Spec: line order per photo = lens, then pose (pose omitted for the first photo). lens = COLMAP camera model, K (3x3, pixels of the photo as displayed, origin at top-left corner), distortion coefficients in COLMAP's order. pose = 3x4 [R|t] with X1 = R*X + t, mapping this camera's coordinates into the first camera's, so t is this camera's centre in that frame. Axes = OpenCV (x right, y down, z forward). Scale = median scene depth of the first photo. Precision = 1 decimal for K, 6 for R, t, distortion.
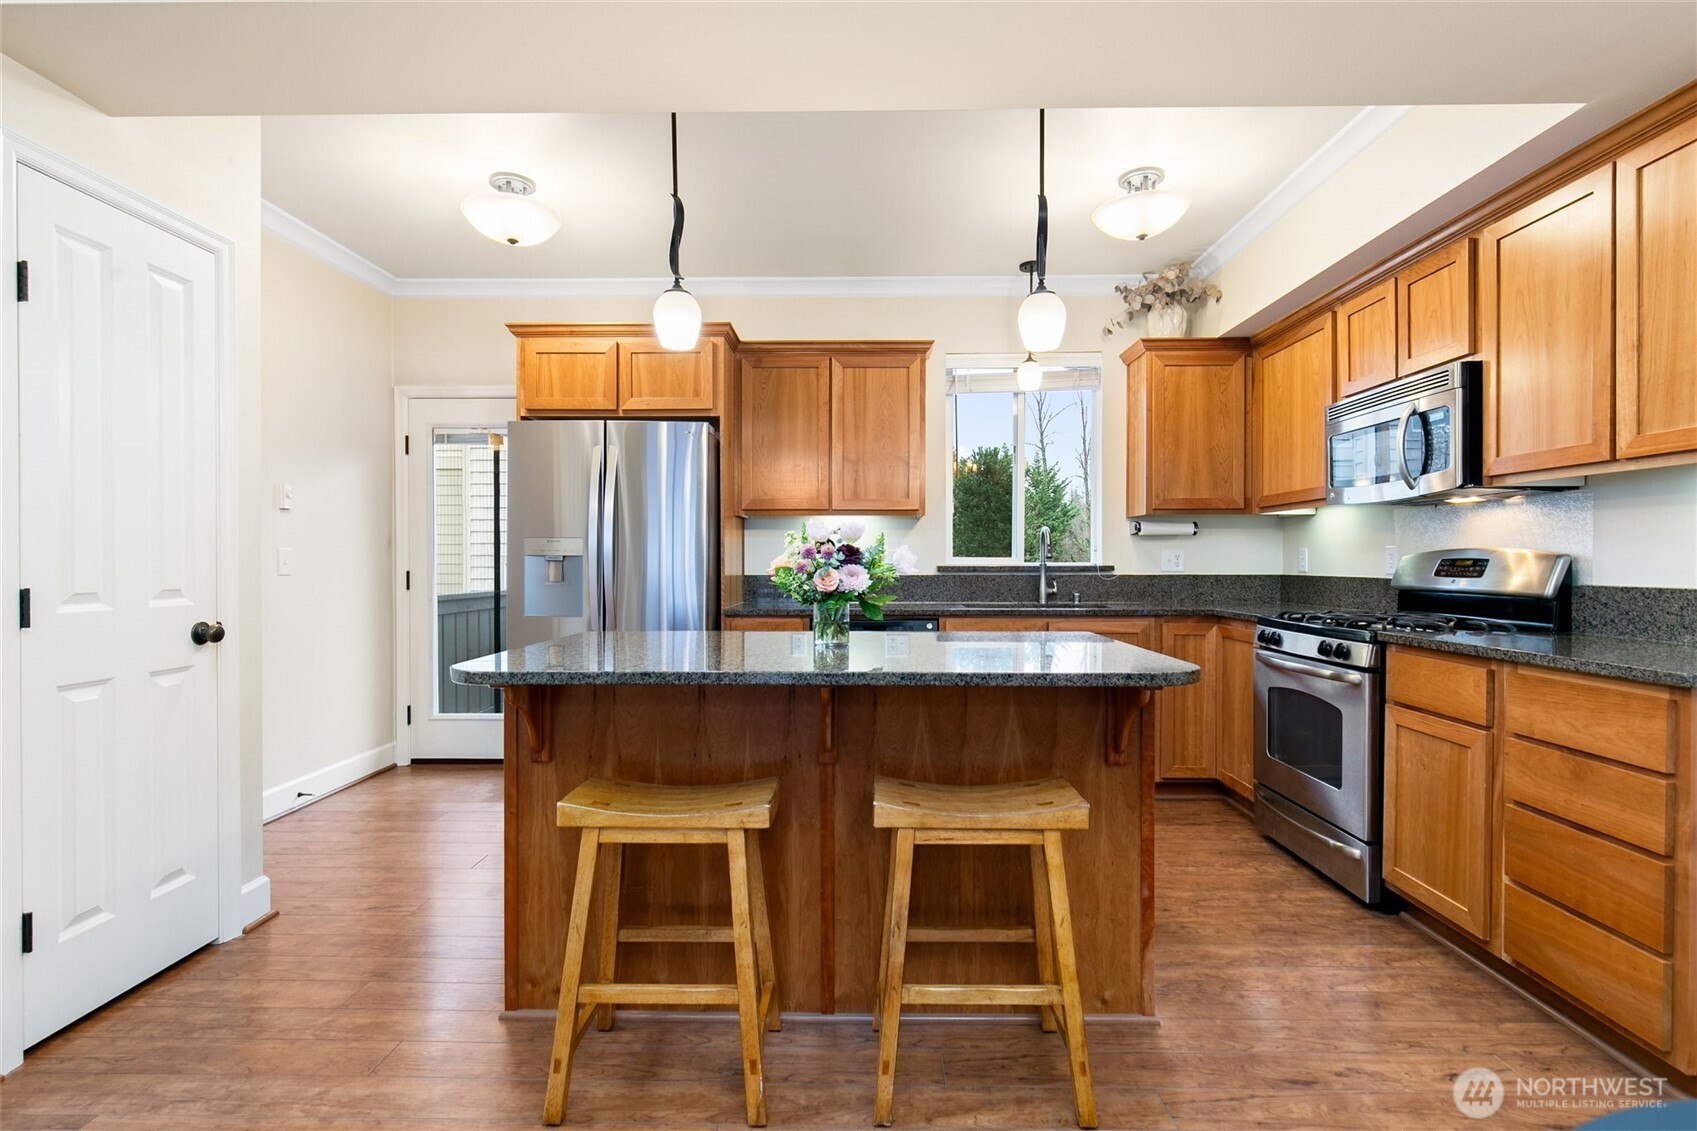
lens RADIAL K [[811.8, 0, 848.5], [0, 811.8, 565.5], [0, 0, 1]] dist [0.000914, -0.000091]
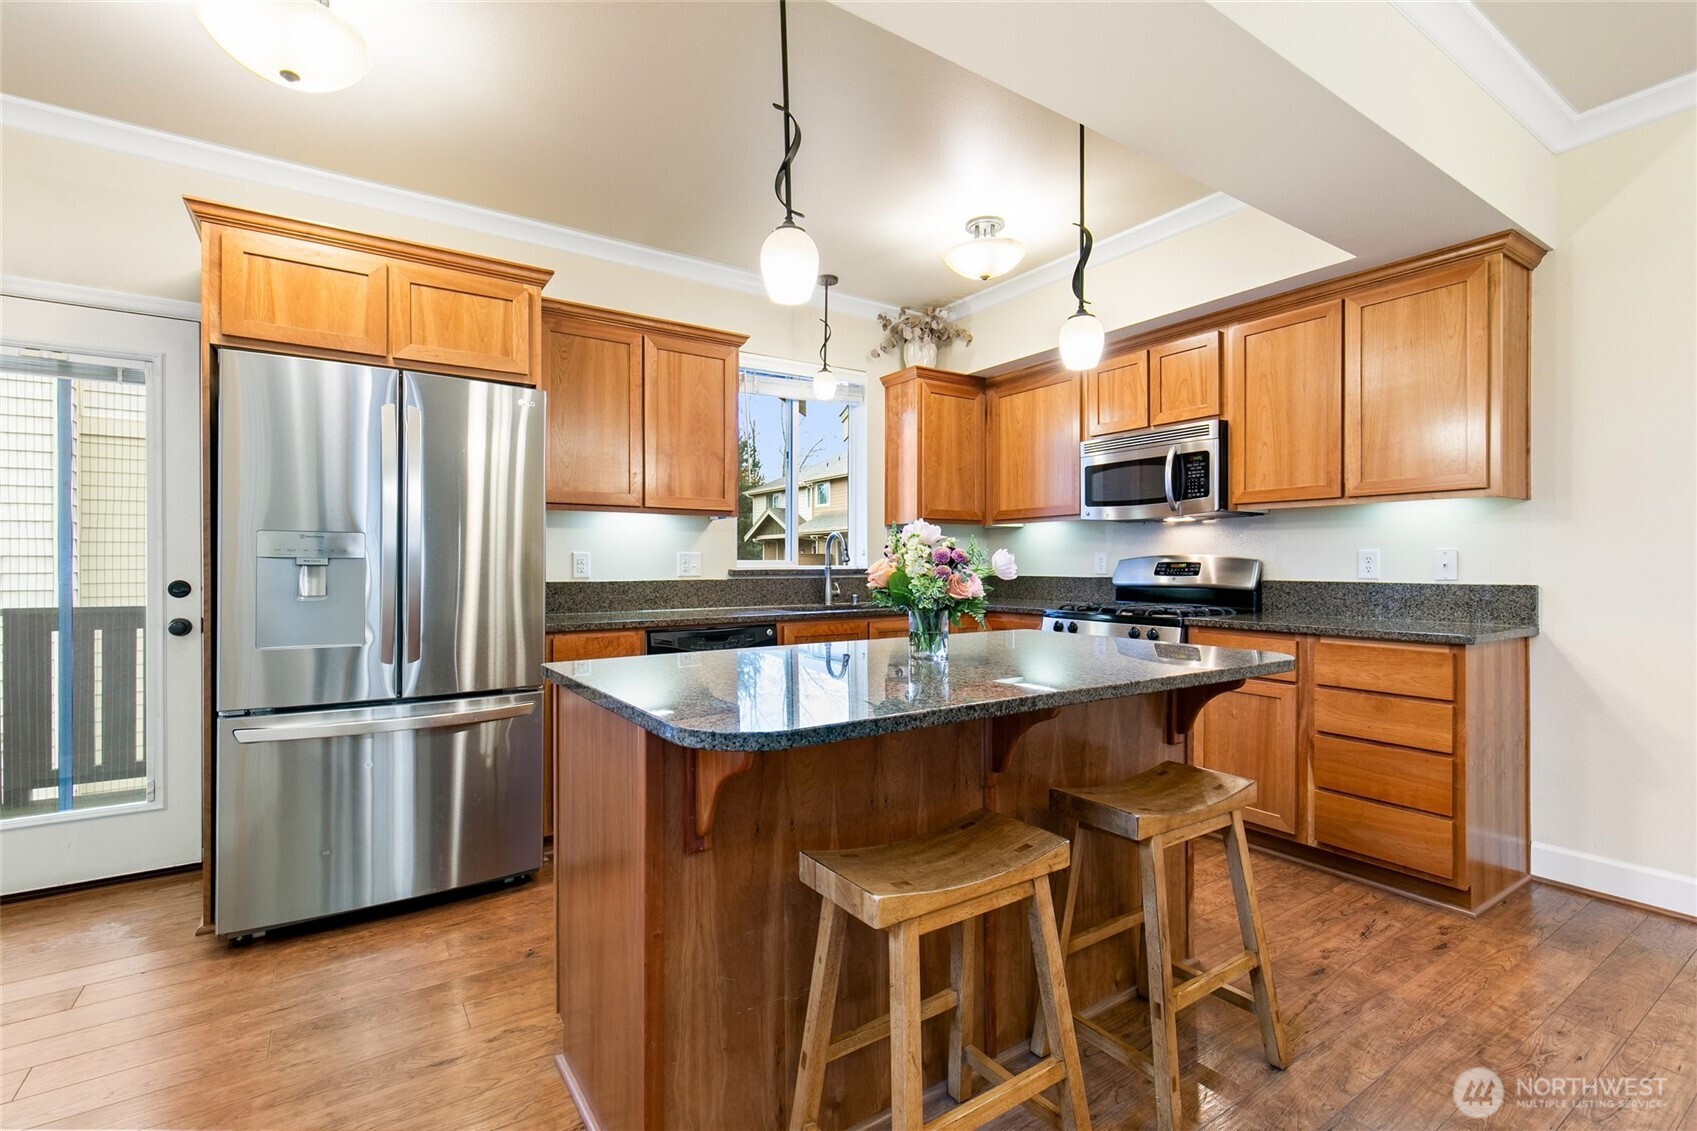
lens RADIAL K [[767.7, 0, 848.5], [0, 767.7, 565.5], [0, 0, 1]] dist [0.008311, 0.000131]
pose [[0.817201, -0.002060, 0.576349, -0.393643], [0.004033, 0.999990, -0.002144, -0.002274], [-0.576339, 0.004077, 0.817201, 0.227295]]
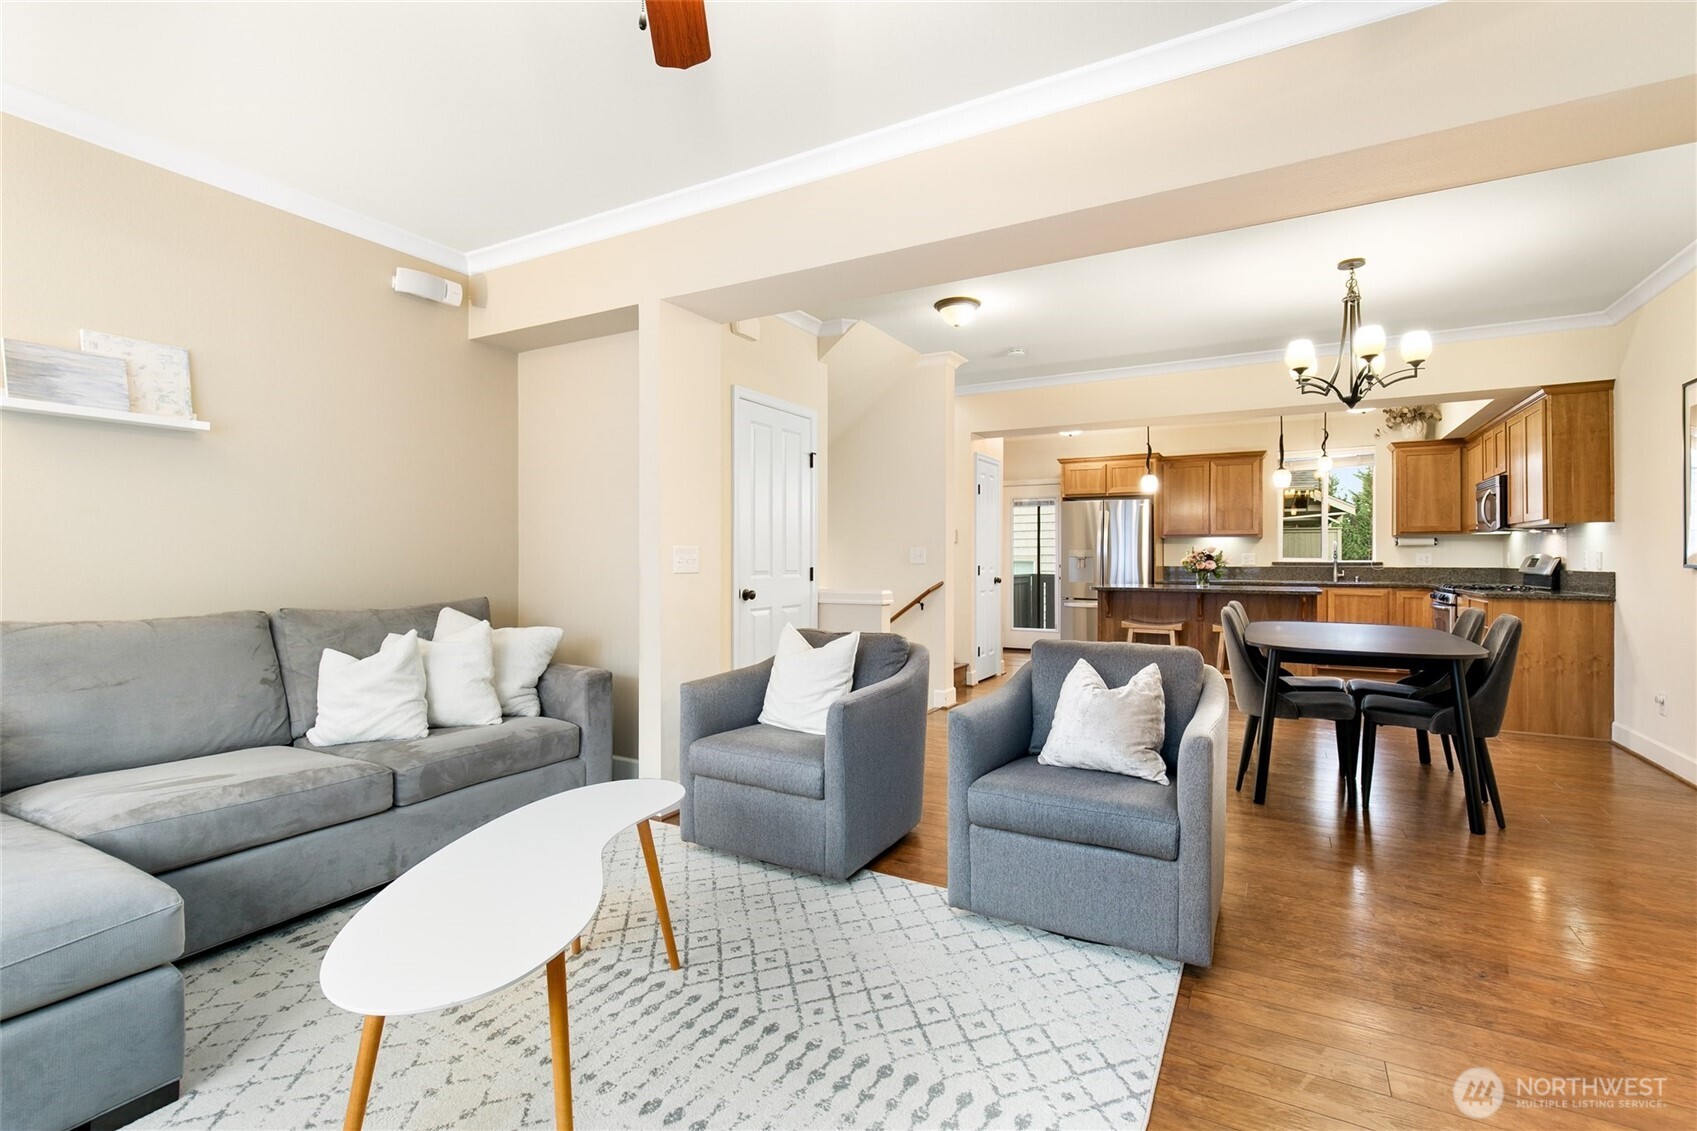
lens RADIAL K [[779.2, 0, 829.8], [0, 779.2, 558.8], [0, 0, 1]] dist [0.002547, 0.000034]
pose [[0.875135, 0.000491, -0.483879, 0.112522], [-0.003297, 0.999982, -0.004947, 0.007740], [0.483868, 0.005925, 0.875121, -1.487817]]
